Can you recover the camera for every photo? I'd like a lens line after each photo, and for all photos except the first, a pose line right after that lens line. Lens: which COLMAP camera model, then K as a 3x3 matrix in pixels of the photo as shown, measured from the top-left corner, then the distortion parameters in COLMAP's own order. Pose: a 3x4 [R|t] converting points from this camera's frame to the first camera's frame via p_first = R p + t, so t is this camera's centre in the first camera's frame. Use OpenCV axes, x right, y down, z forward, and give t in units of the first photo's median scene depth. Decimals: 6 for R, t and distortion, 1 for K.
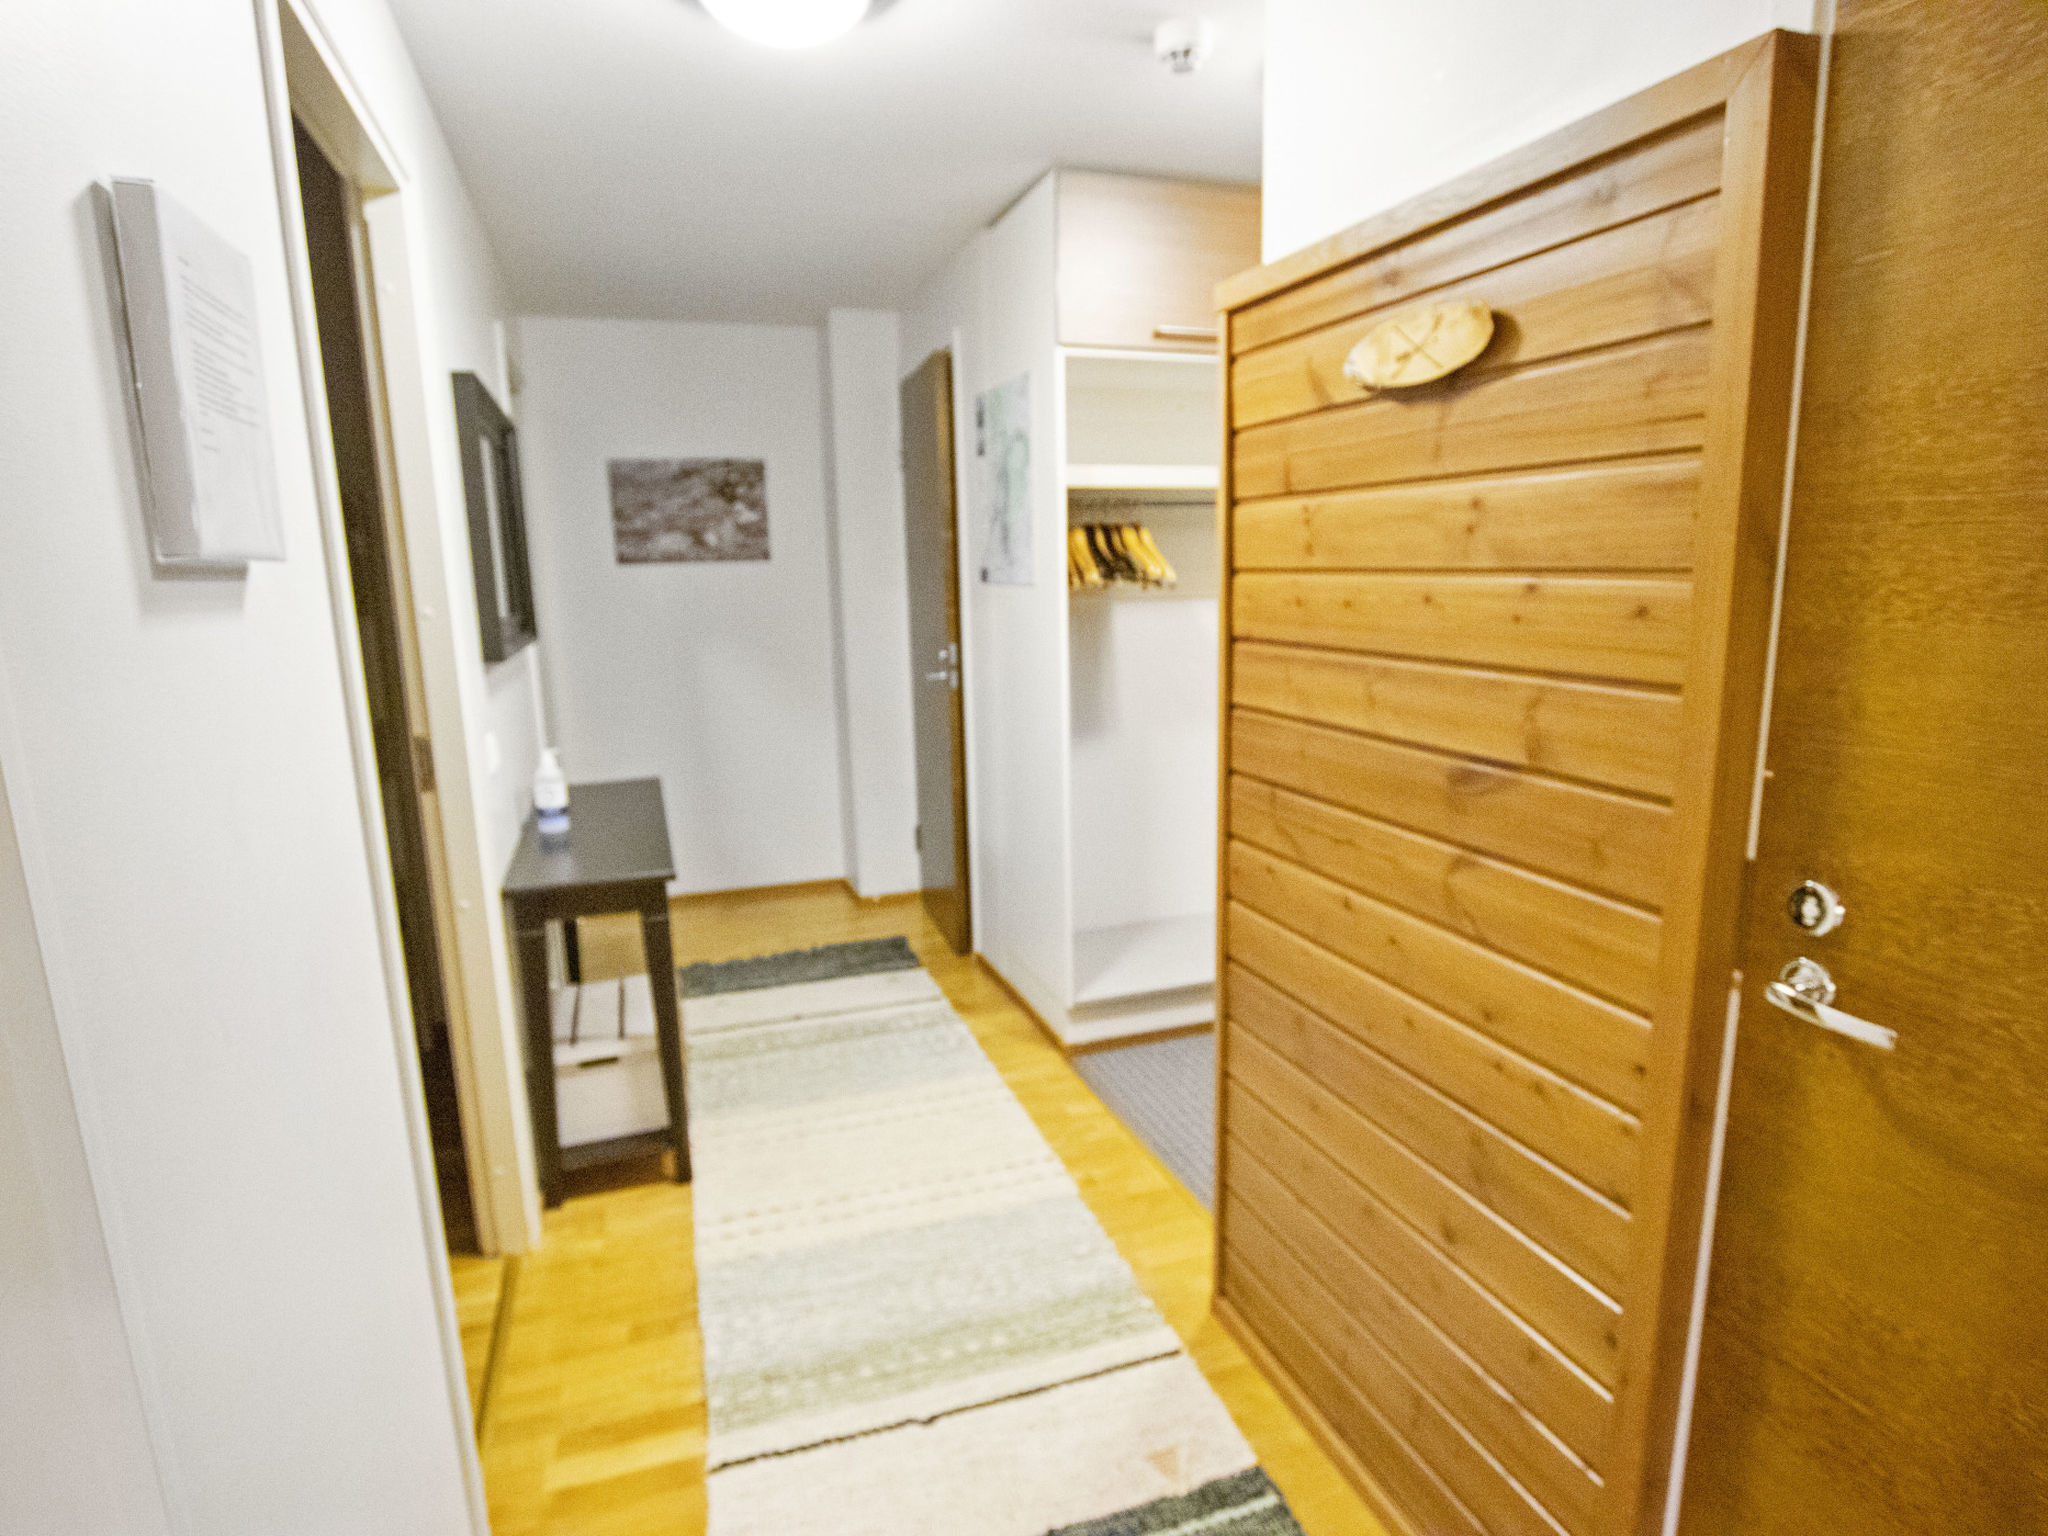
lens RADIAL K [[1080.1, 0, 1020.2], [0, 1080.1, 805.6], [0, 0, 1]] dist [-0.033608, 0.000778]
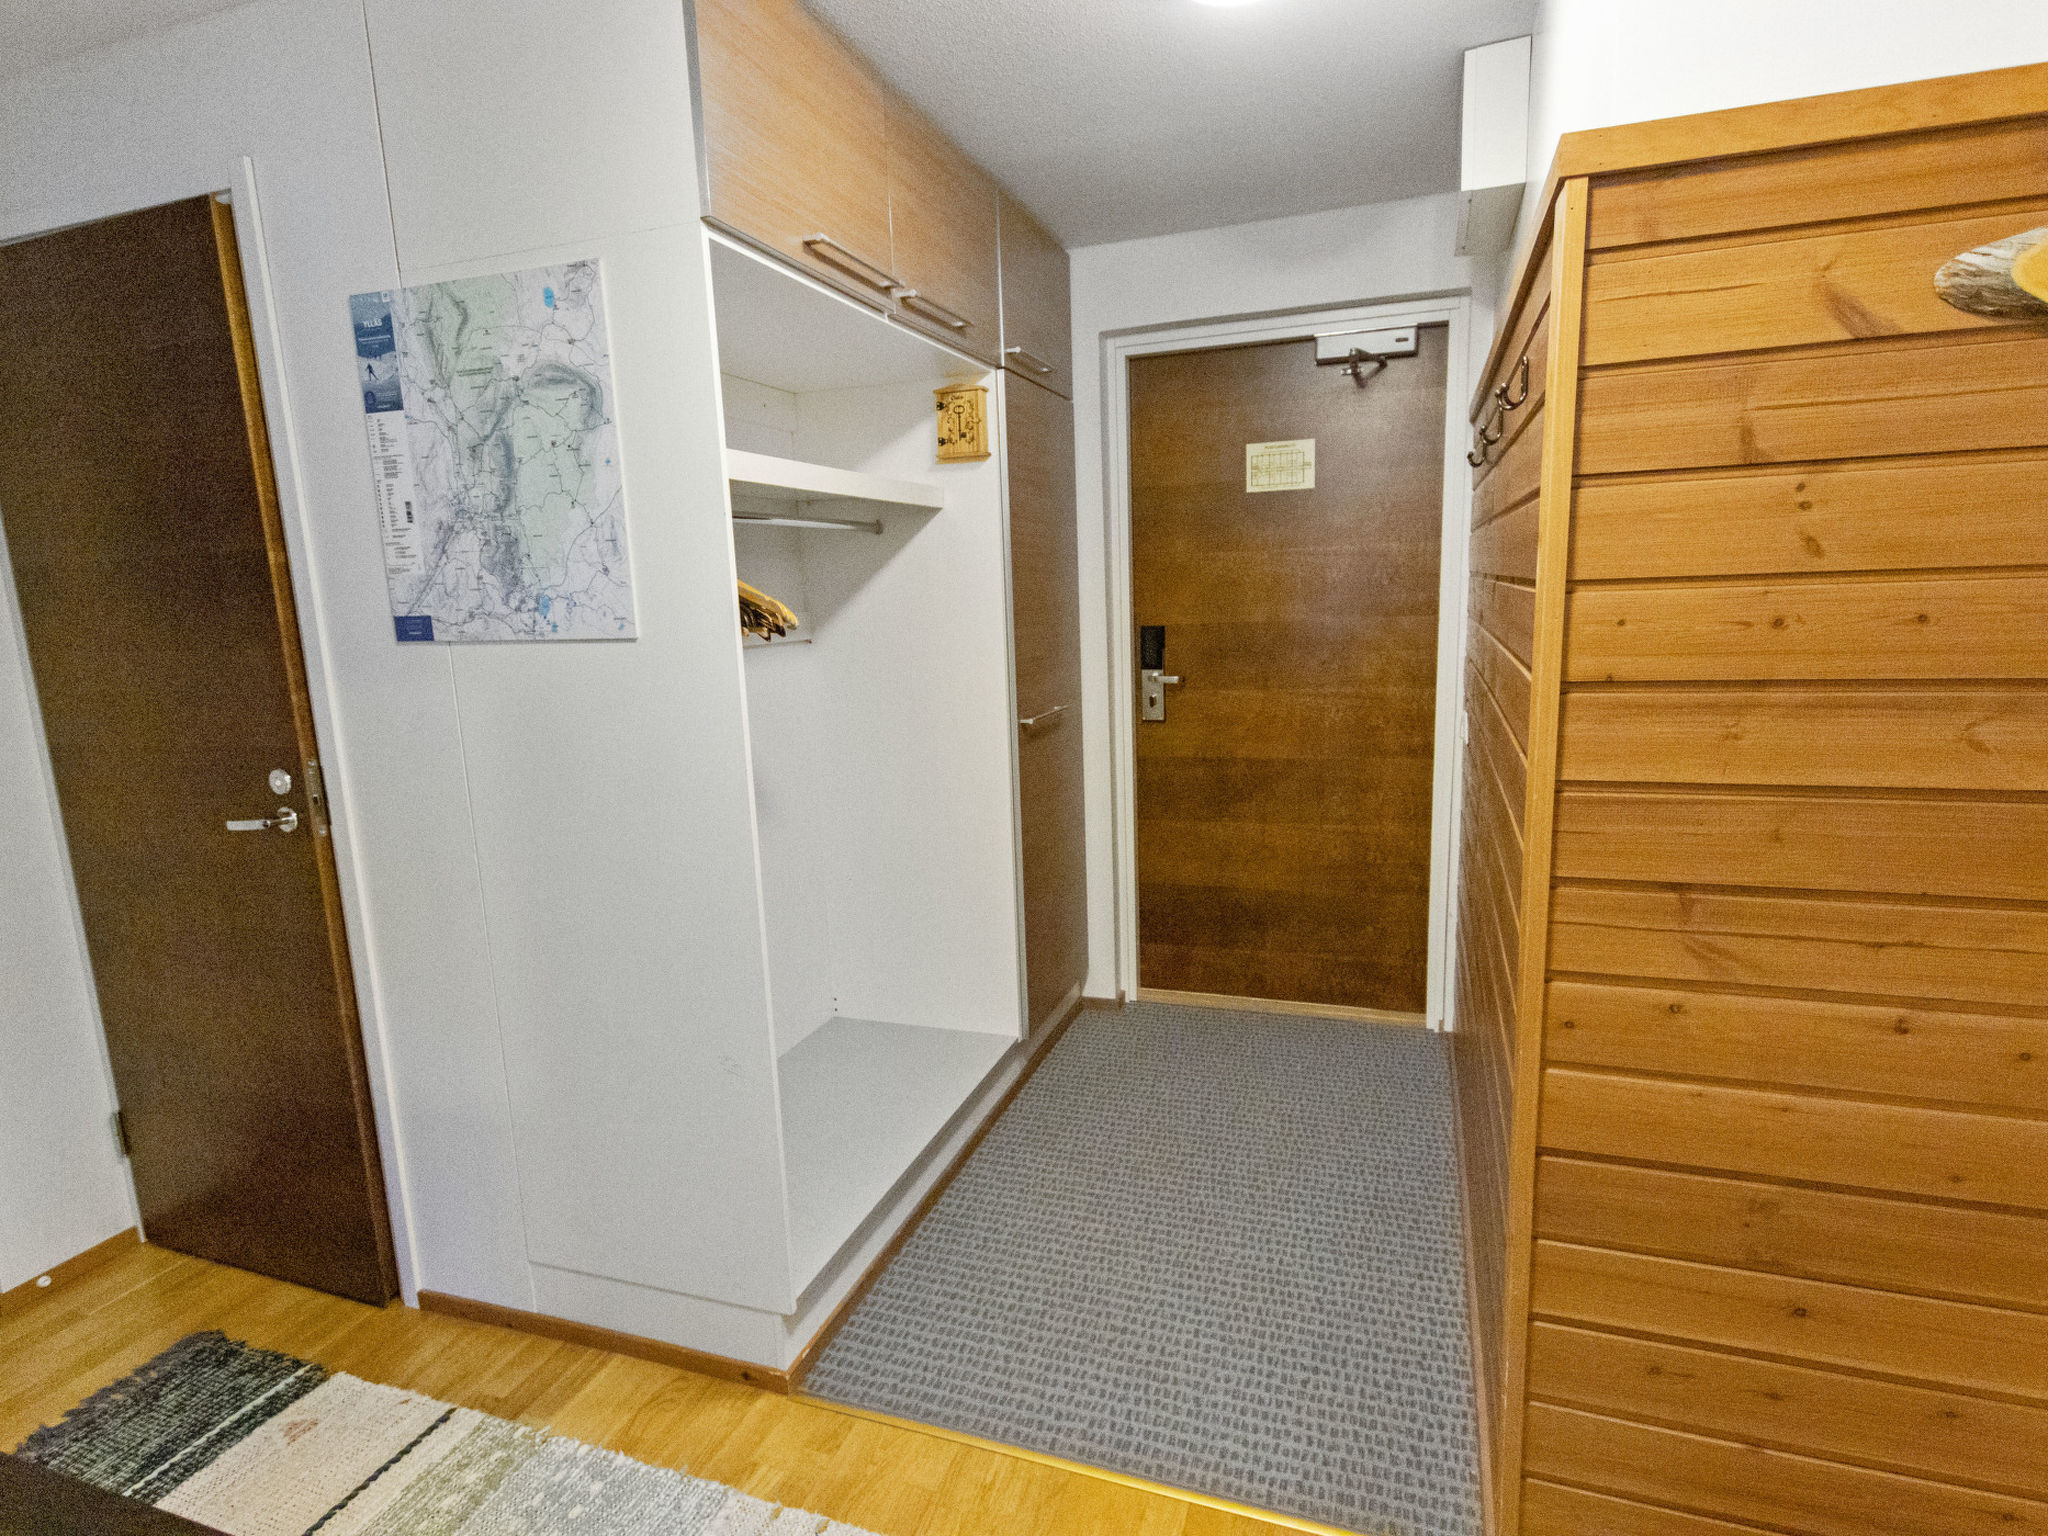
lens RADIAL K [[1097.4, 0, 1021.7], [0, 1097.4, 794.2], [0, 0, 1]] dist [0.000293, 0.000381]
pose [[0.638041, -0.152059, 0.754839, -0.292986], [0.193816, 0.980460, 0.033683, -0.097183], [-0.745211, 0.124809, 0.655045, 0.447225]]
